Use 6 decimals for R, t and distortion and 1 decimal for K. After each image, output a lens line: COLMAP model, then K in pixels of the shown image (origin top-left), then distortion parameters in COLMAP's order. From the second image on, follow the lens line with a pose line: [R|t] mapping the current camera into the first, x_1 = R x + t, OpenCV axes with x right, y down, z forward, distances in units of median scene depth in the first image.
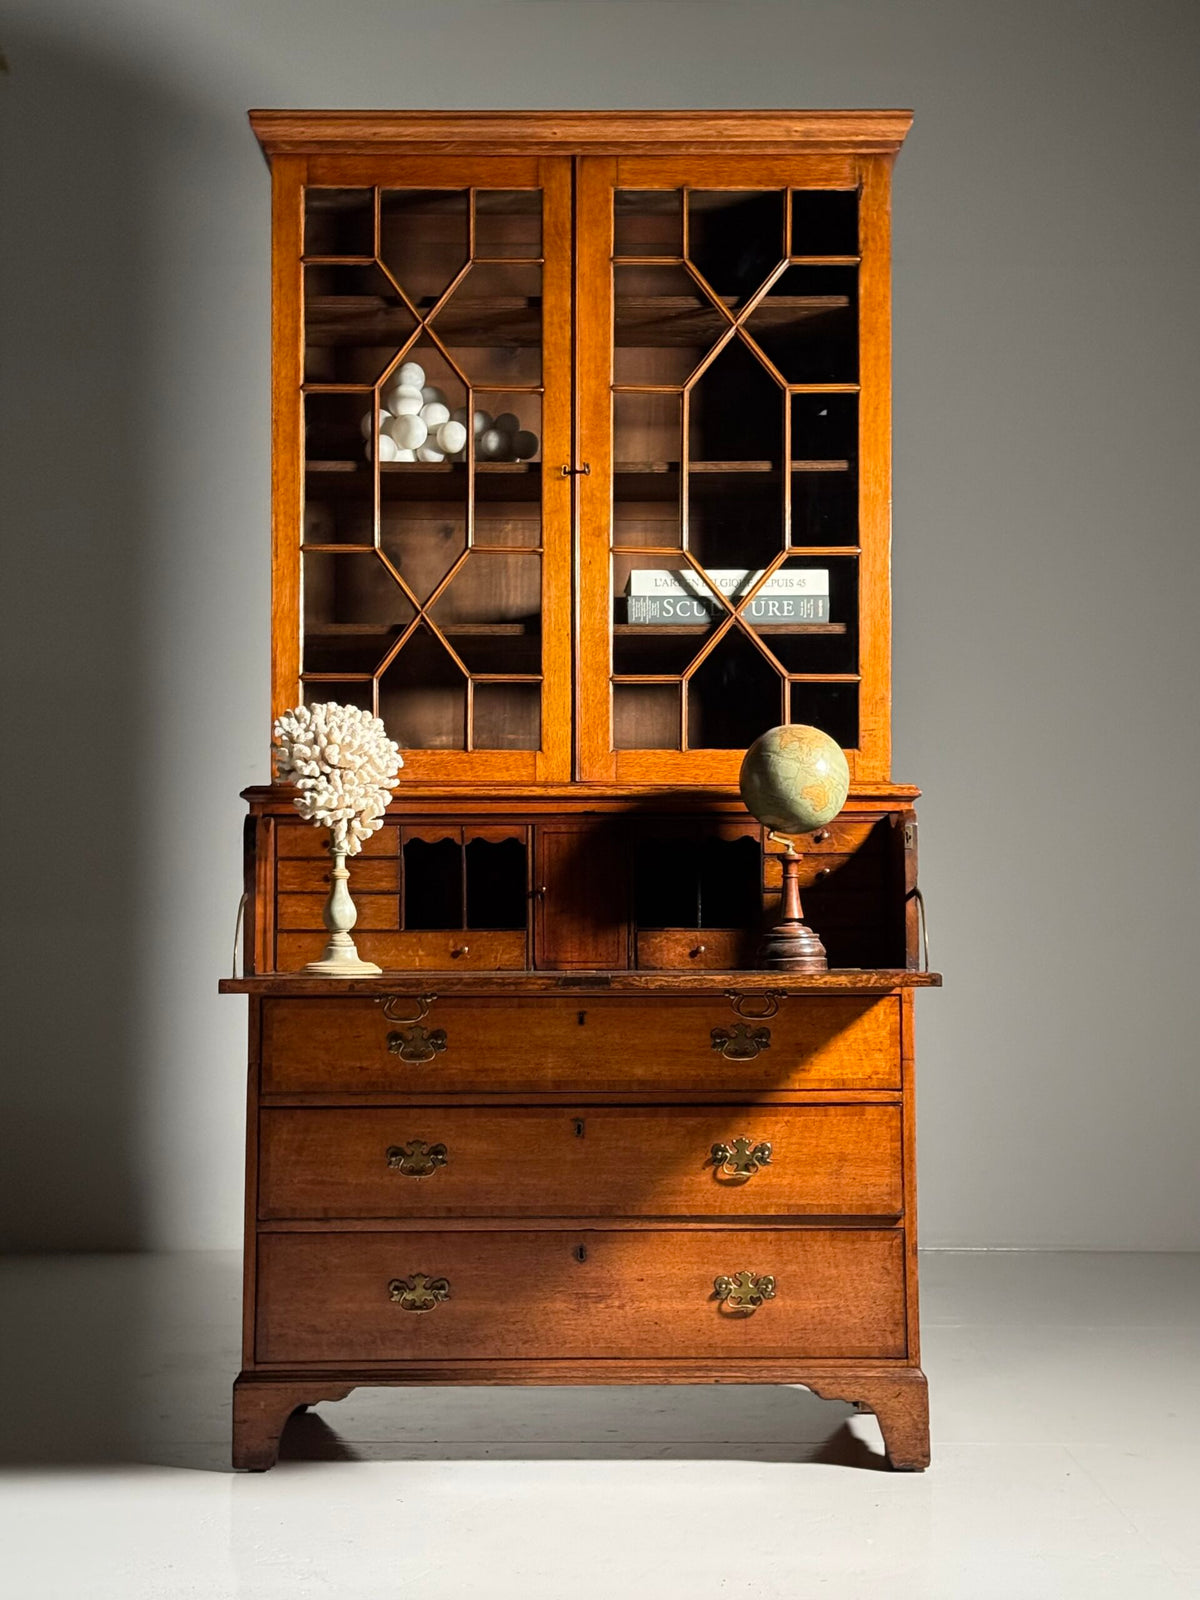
lens RADIAL K [[2479.9, 0, 599.8], [0, 2479.9, 809.5], [0, 0, 1]] dist [0.146948, 0.005382]
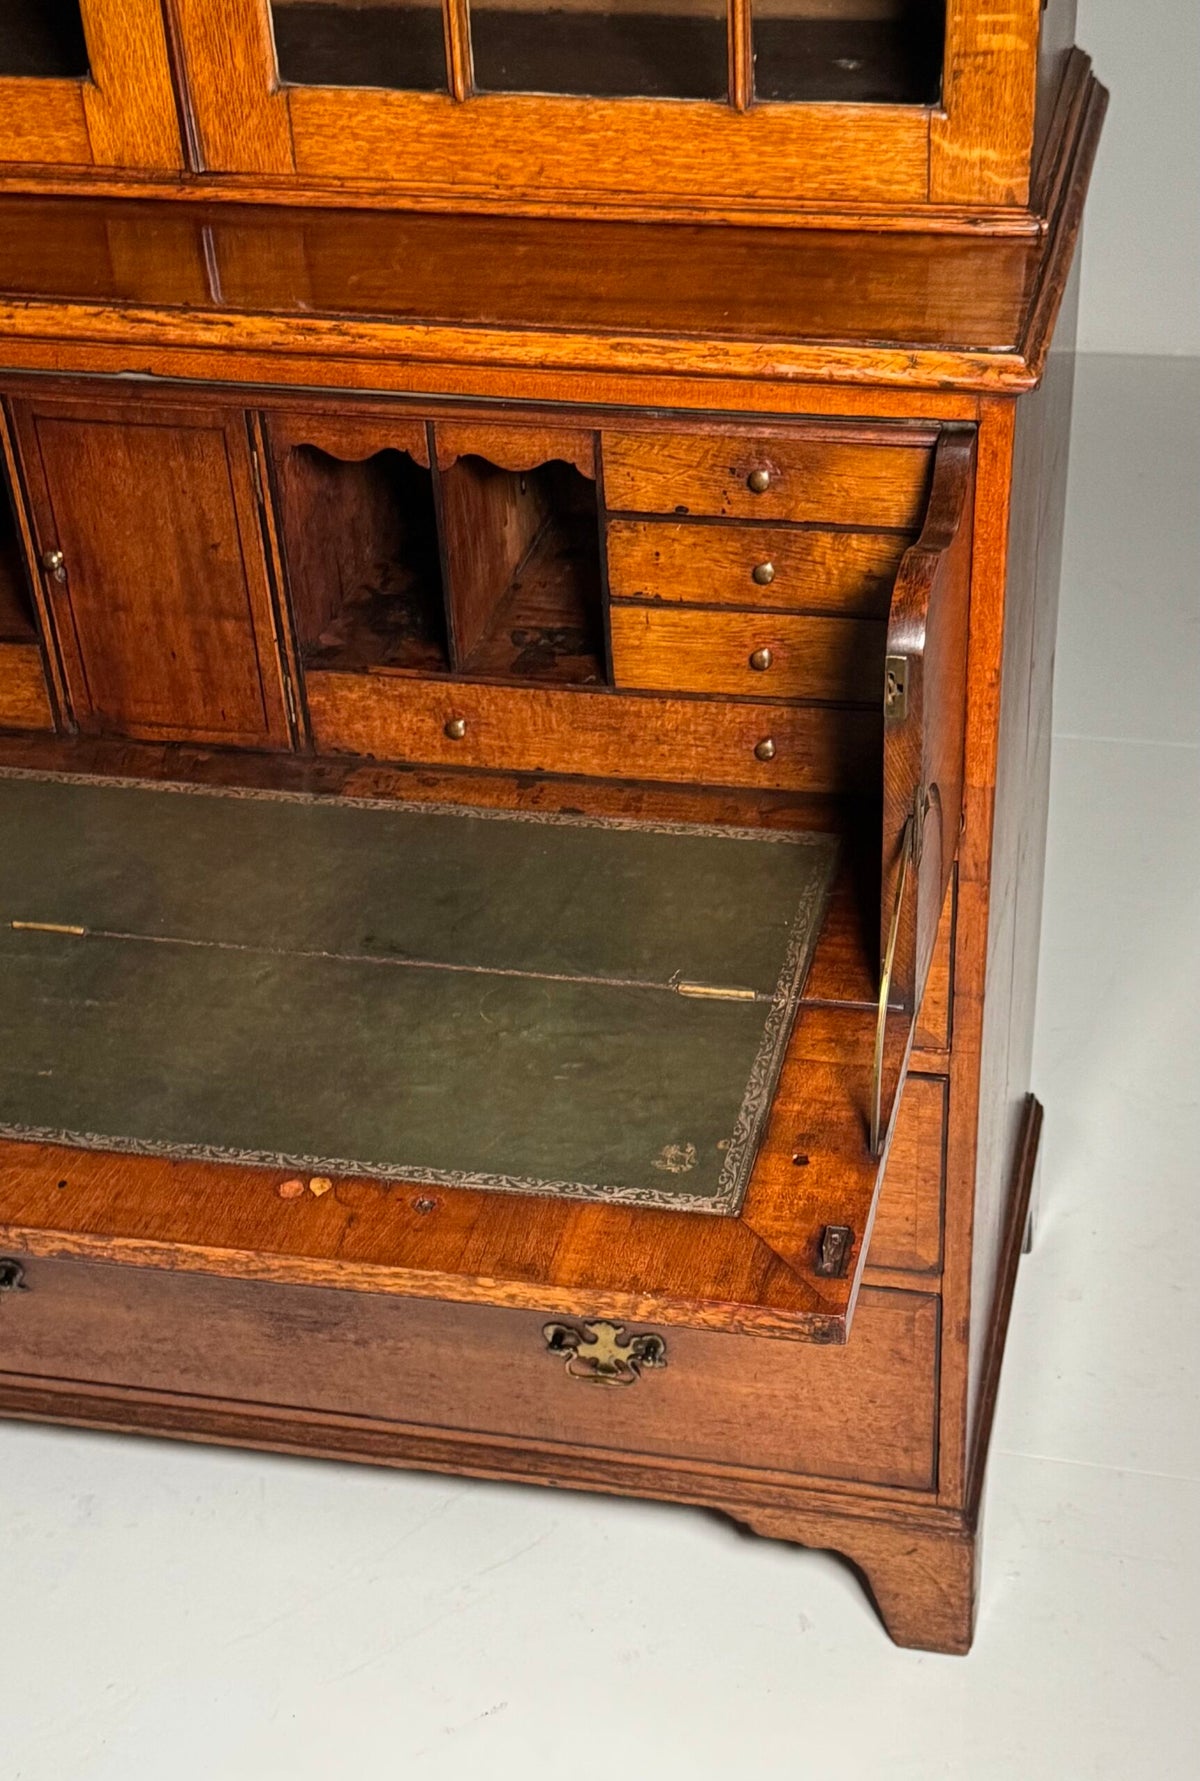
lens RADIAL K [[2481.2, 0, 701.0], [0, 2481.2, 963.9], [0, 0, 1]] dist [0.205732, -0.492243]
pose [[0.978466, 0.097738, -0.181799, 0.147360], [0.037125, 0.783082, 0.620809, -0.152559], [0.203040, -0.614190, 0.762591, 0.646666]]
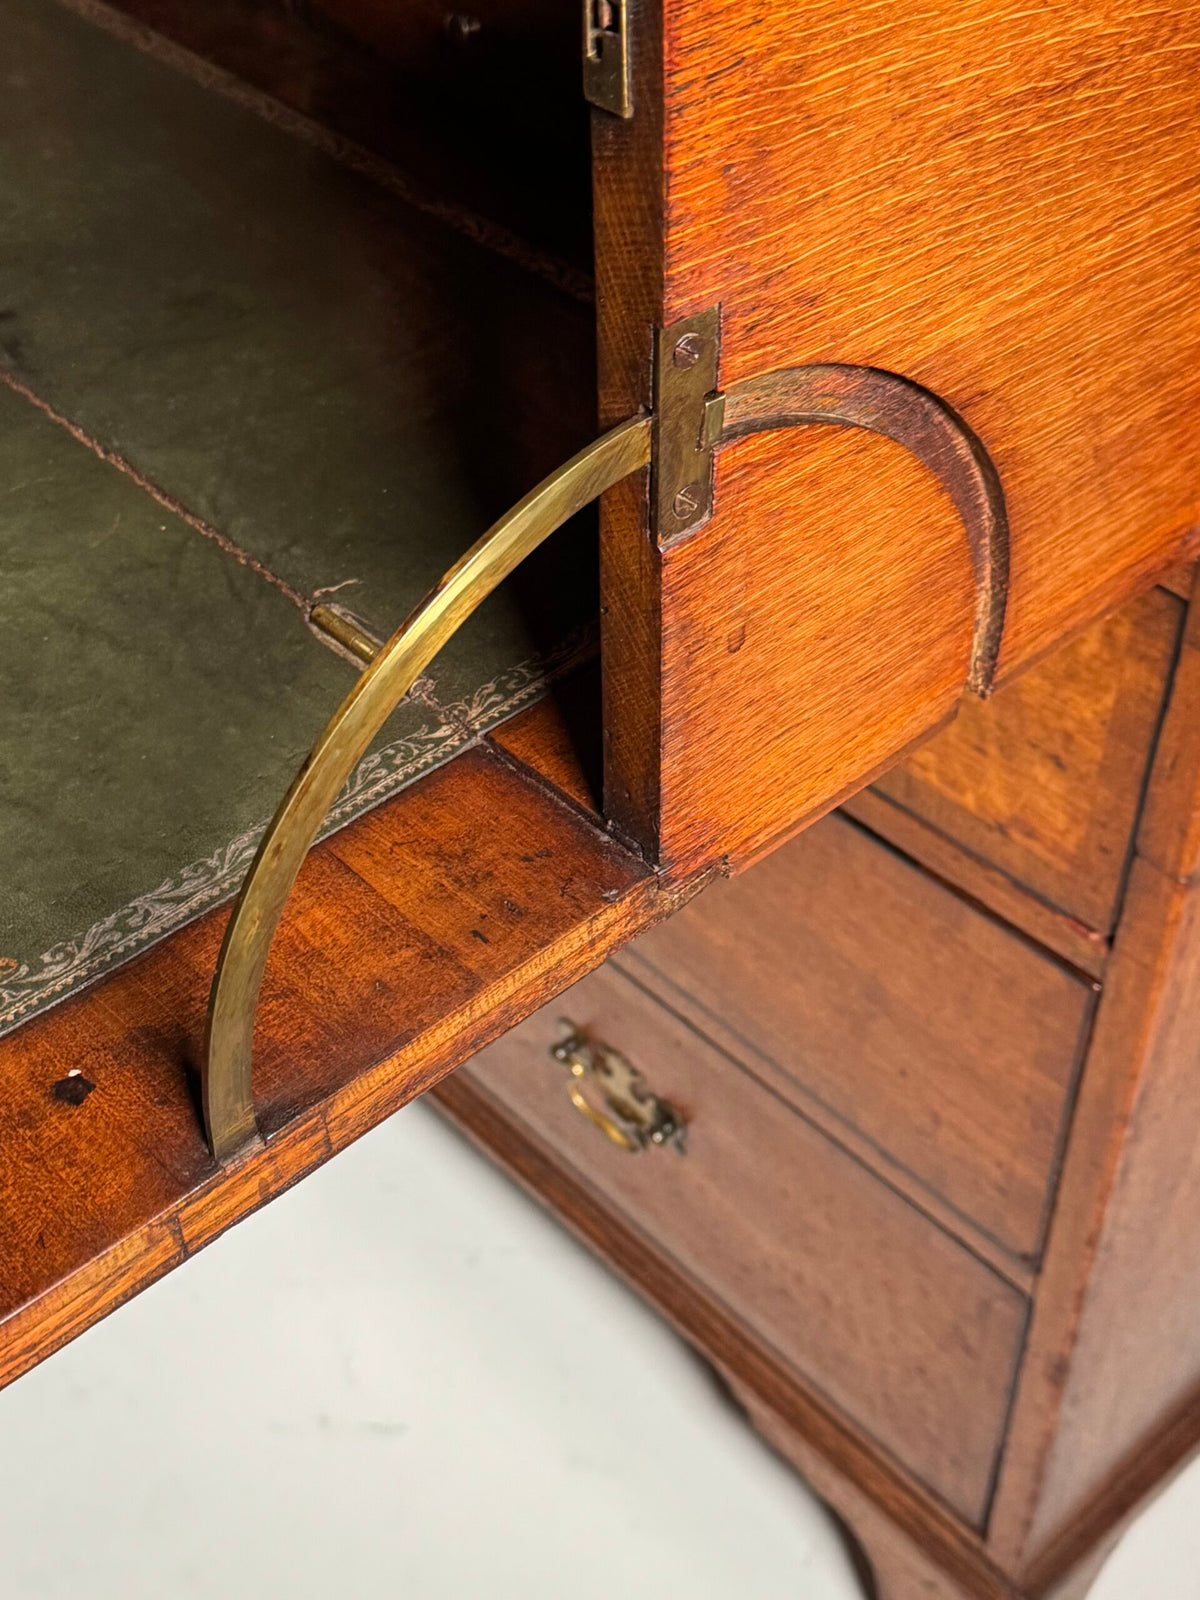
lens RADIAL K [[2126.0, 0, 590.3], [0, 2126.0, 813.6], [0, 0, 1]] dist [0.199424, -0.456460]
pose [[0.670119, 0.510599, -0.538729, 0.176817], [0.059408, 0.686578, 0.724625, -0.032140], [0.739872, -0.517590, 0.429755, 0.846892]]
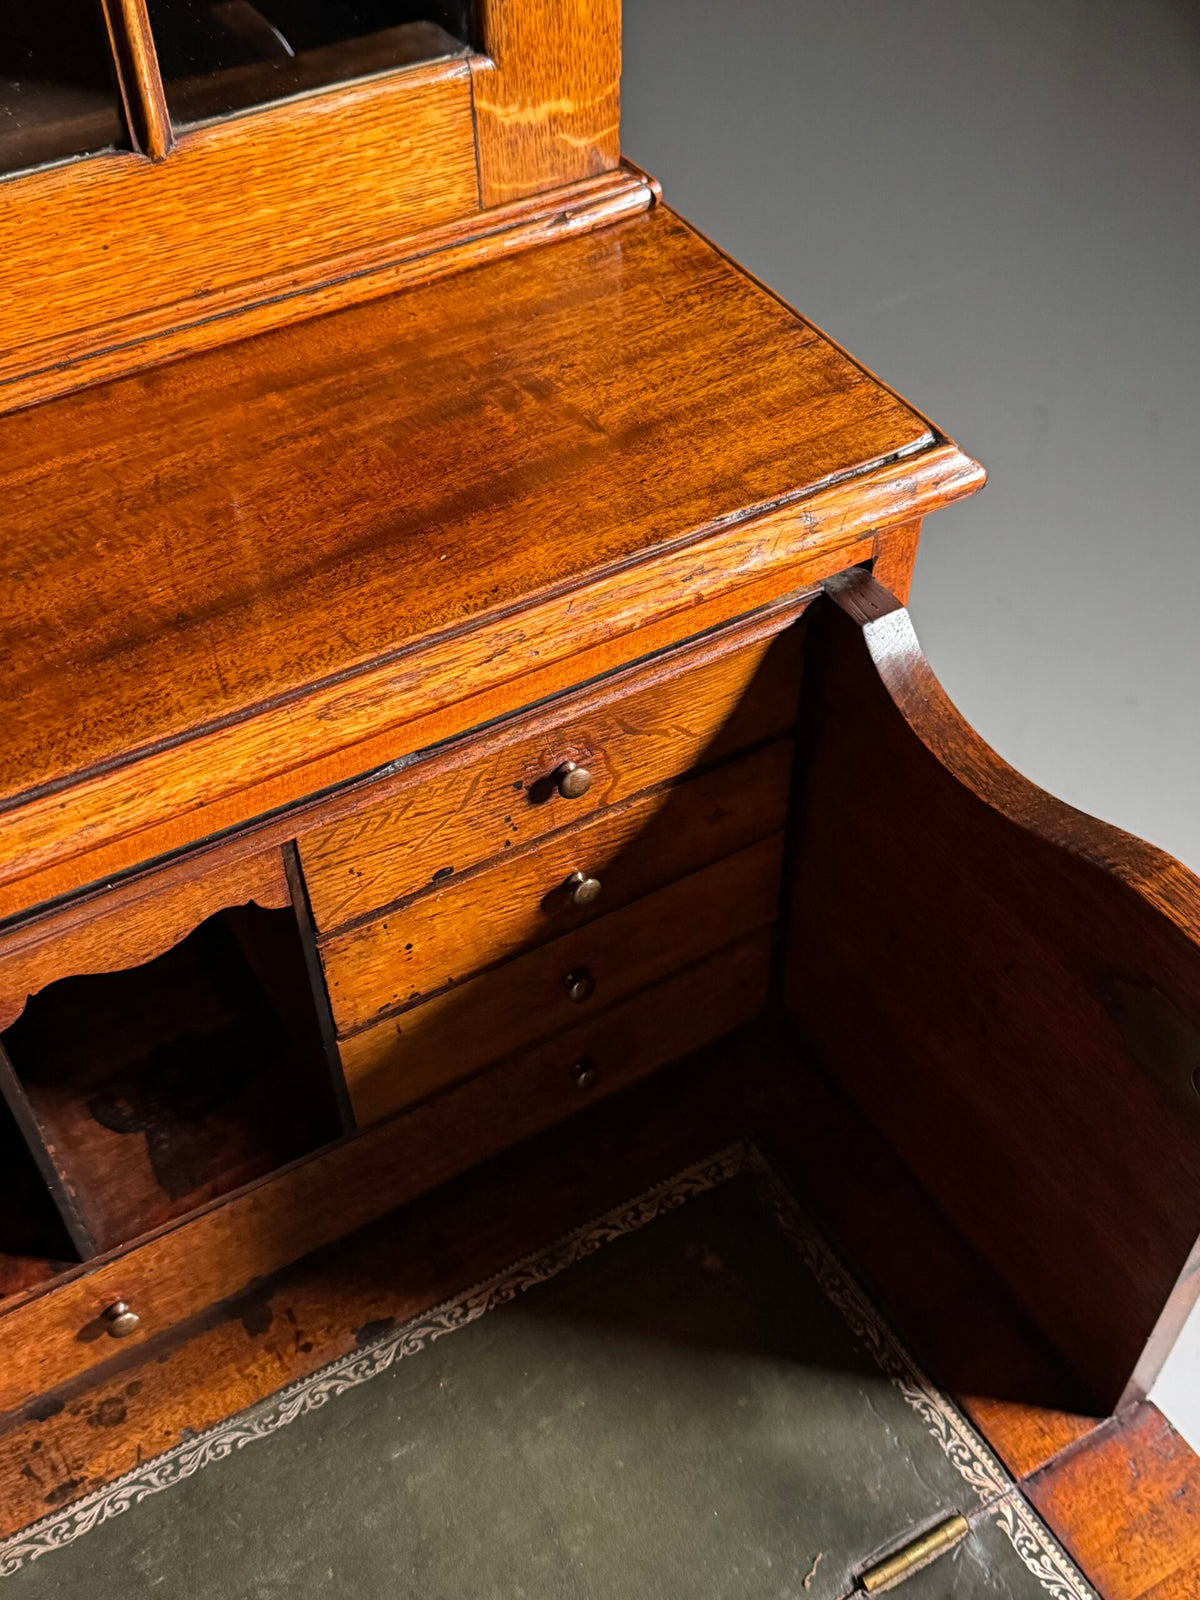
lens RADIAL K [[1709.7, 0, 626.6], [0, 1709.7, 821.2], [0, 0, 1]] dist [0.199577, -0.513334]
pose [[0.861043, -0.378635, 0.339471, 0.041291], [-0.022920, 0.637979, 0.769713, -0.094853], [-0.508015, -0.670536, 0.540649, 0.874069]]
